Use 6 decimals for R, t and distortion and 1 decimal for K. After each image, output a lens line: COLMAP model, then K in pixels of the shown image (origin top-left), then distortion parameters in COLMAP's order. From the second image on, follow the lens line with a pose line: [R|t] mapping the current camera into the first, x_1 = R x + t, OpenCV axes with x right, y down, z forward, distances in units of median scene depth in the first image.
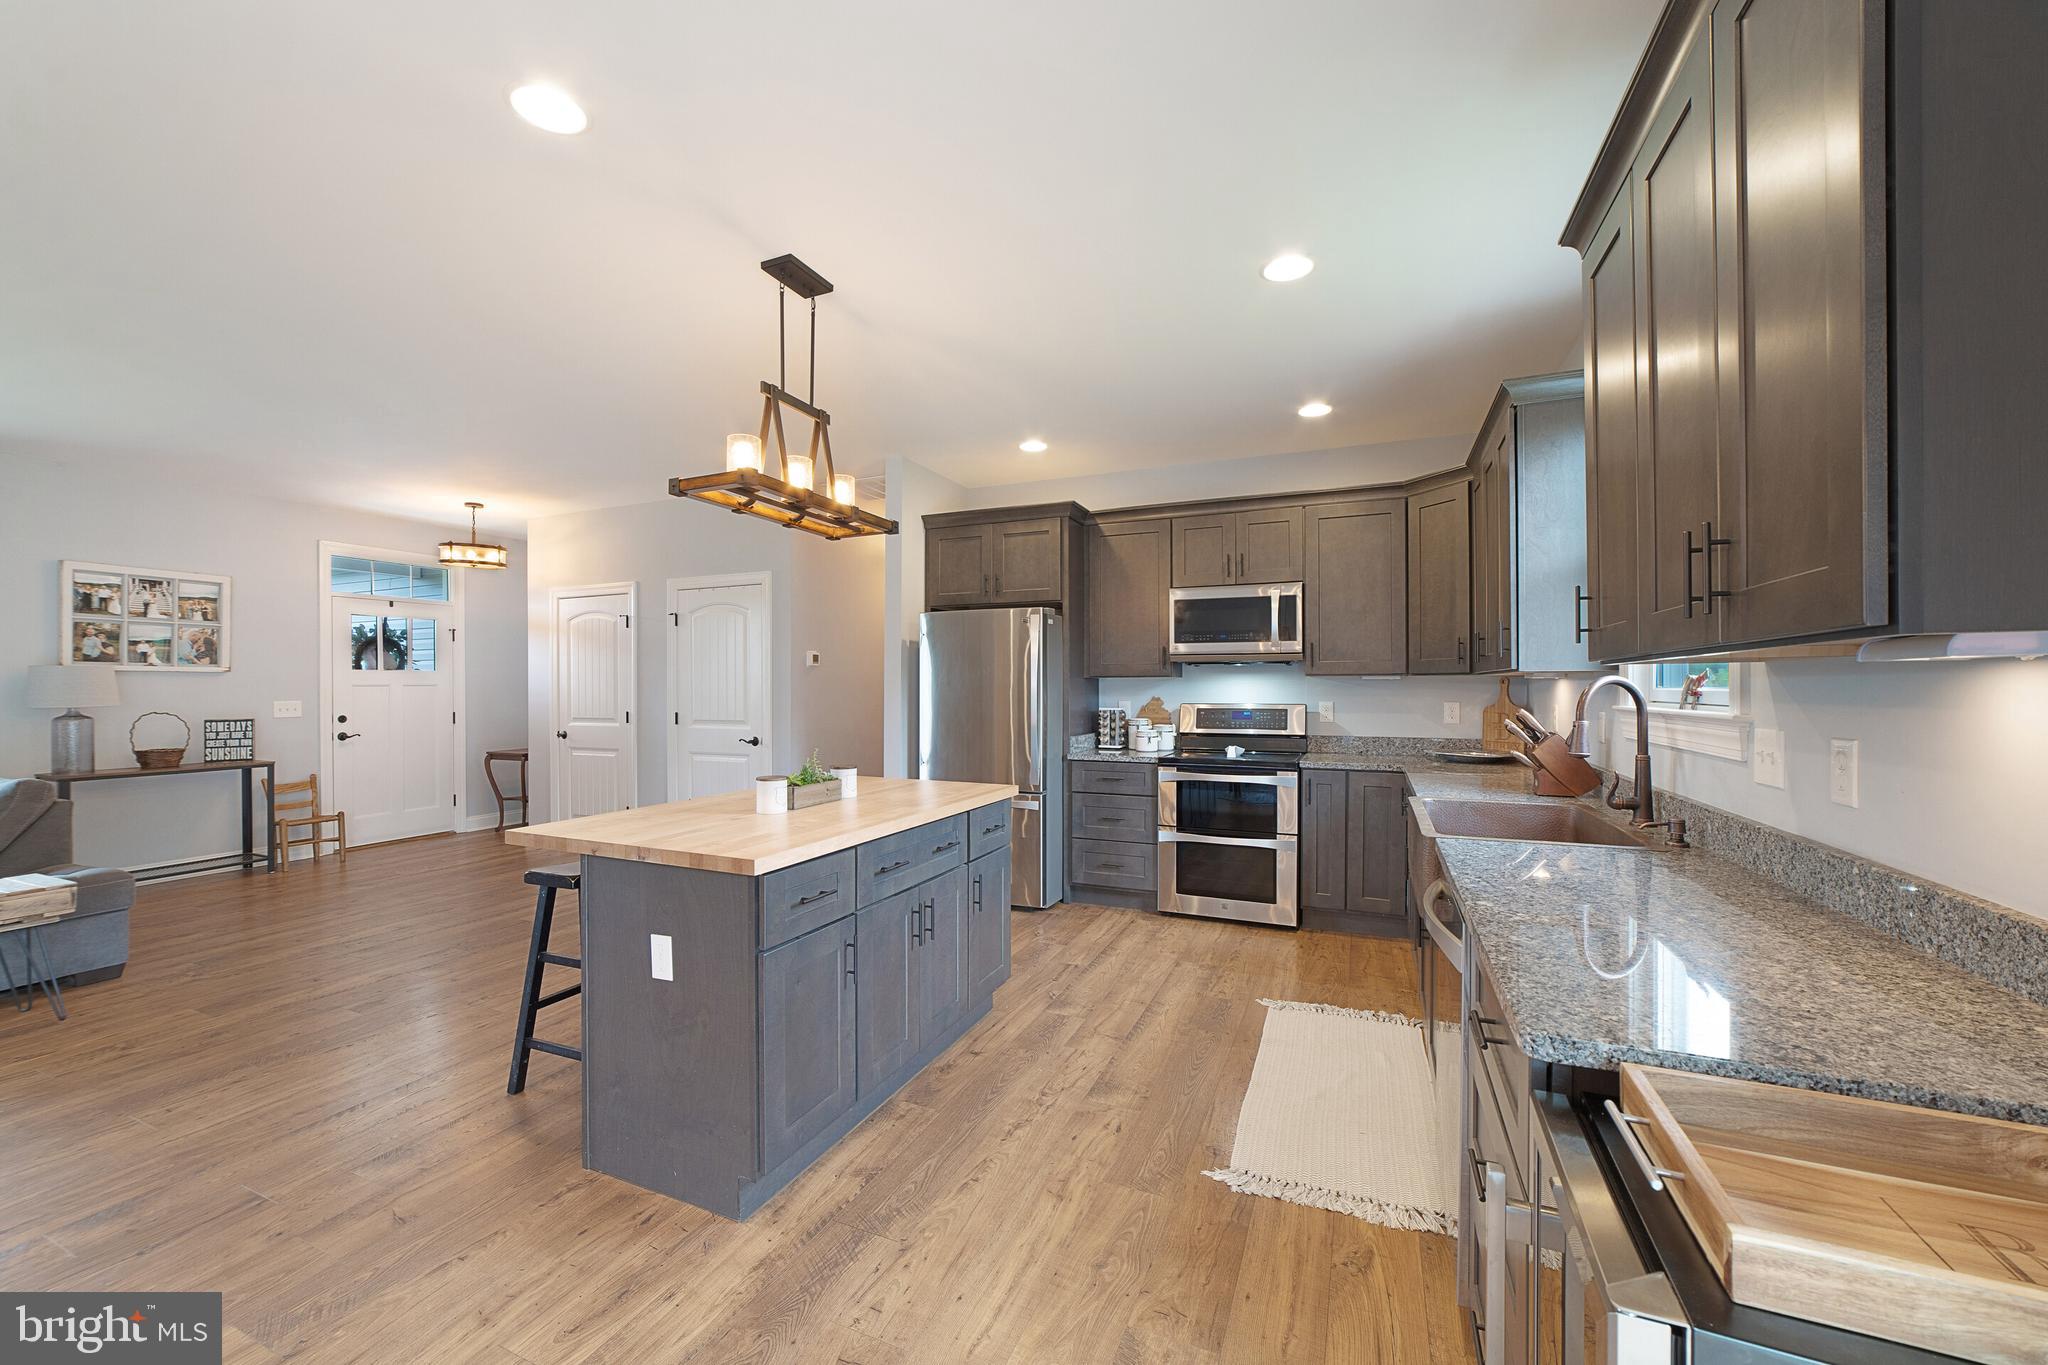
lens RADIAL K [[804.9, 0, 1024.0], [0, 804.9, 682.5], [0, 0, 1]] dist [-0.016220, -0.000056]
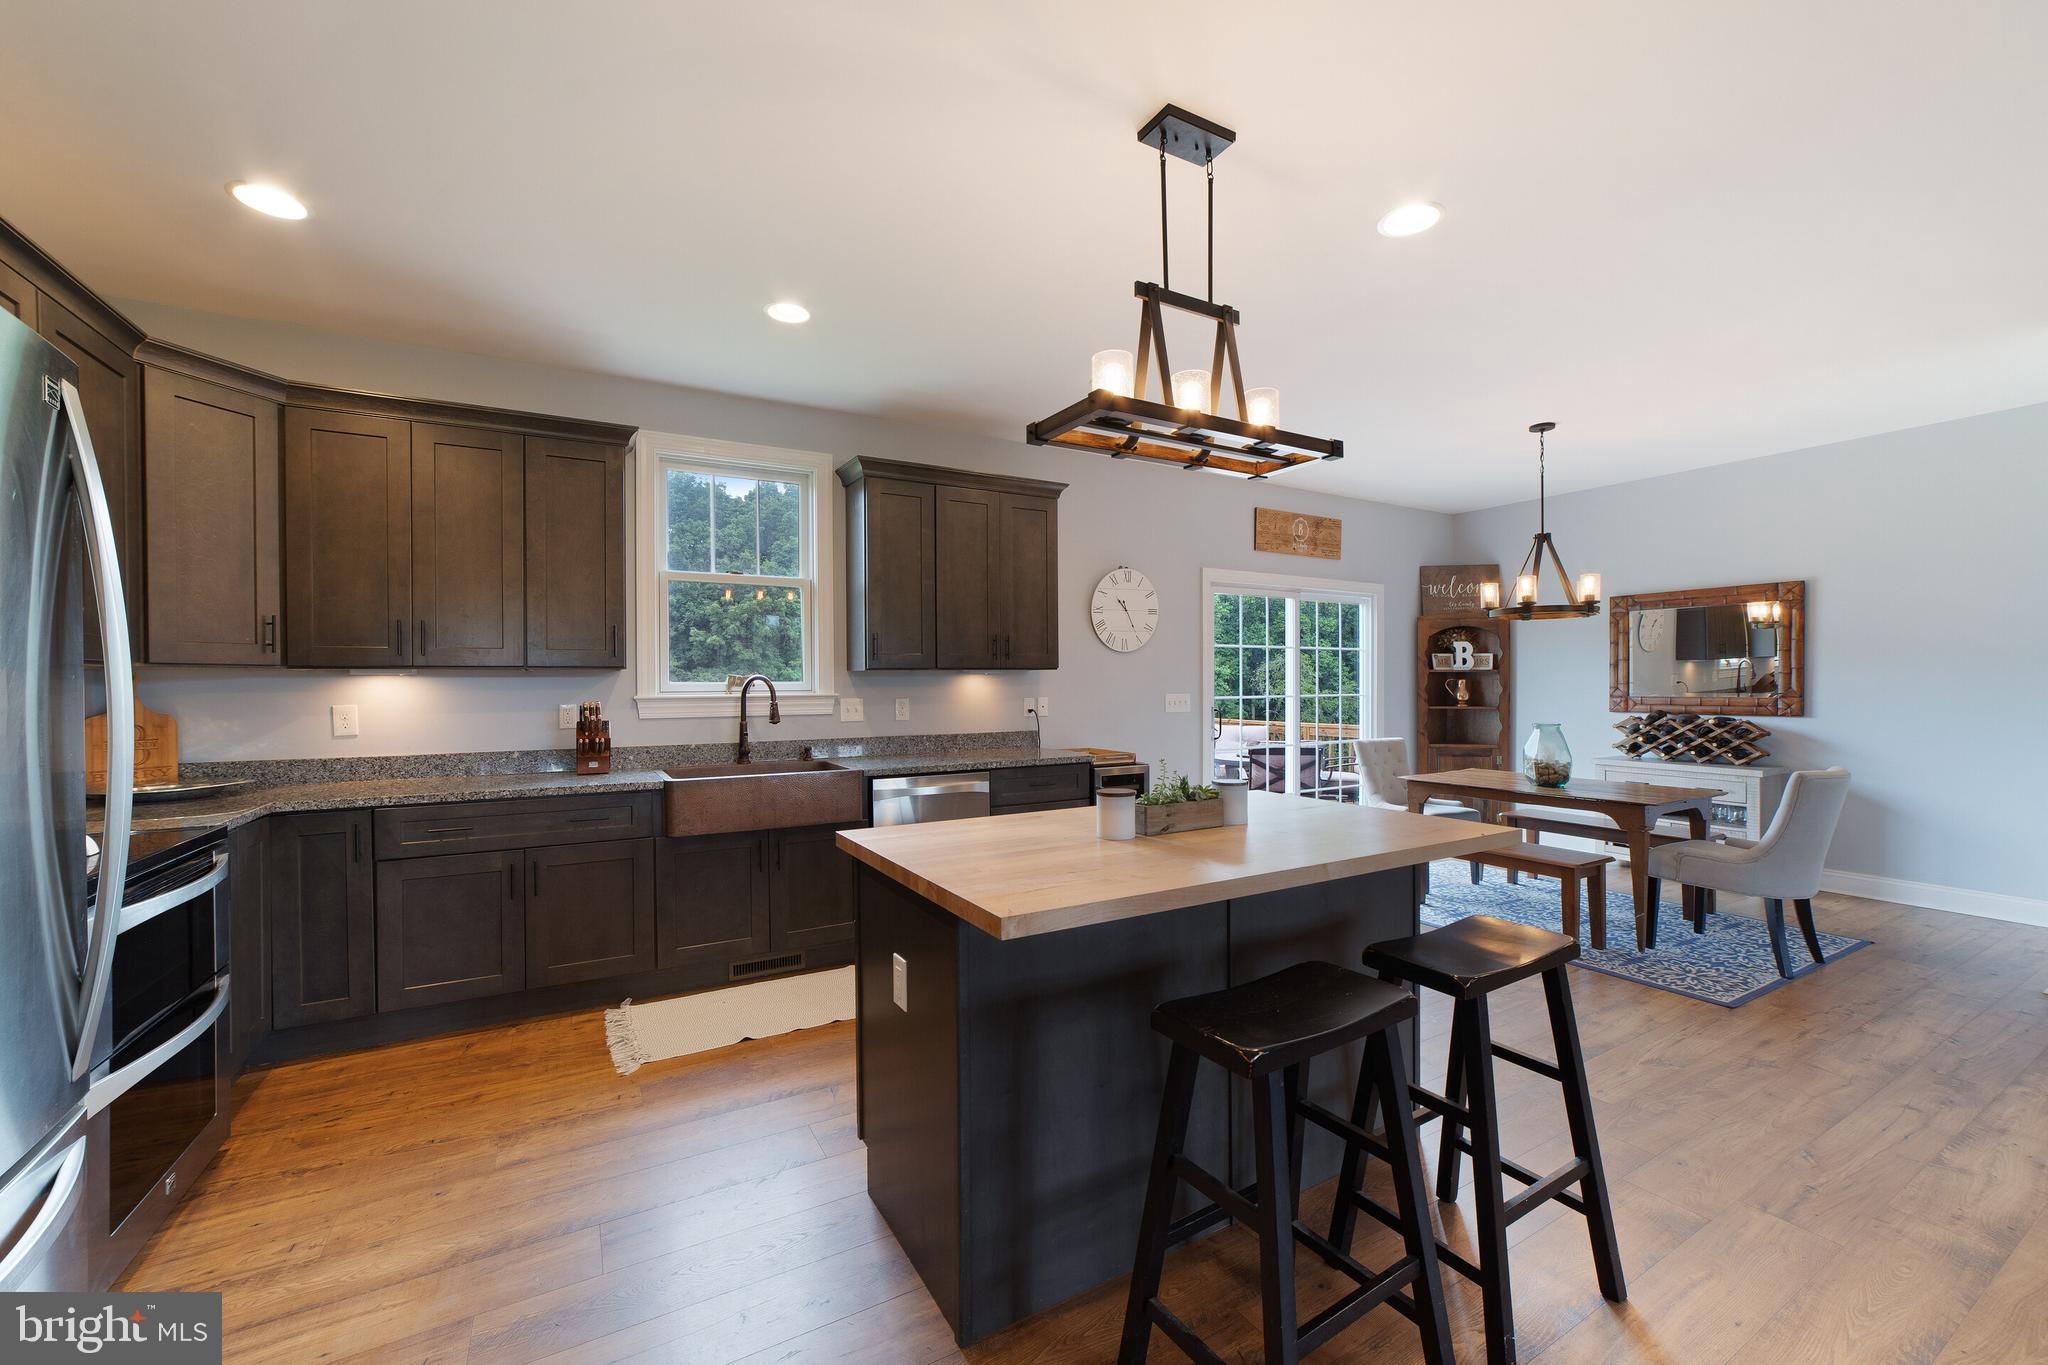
lens RADIAL K [[804.9, 0, 1024.0], [0, 804.9, 682.5], [0, 0, 1]] dist [-0.016220, -0.000056]
pose [[-0.809745, 0.005641, 0.586755, -0.420610], [0.003001, 0.999981, -0.005472, 0.009808], [-0.586774, -0.002670, -0.809746, 1.191617]]
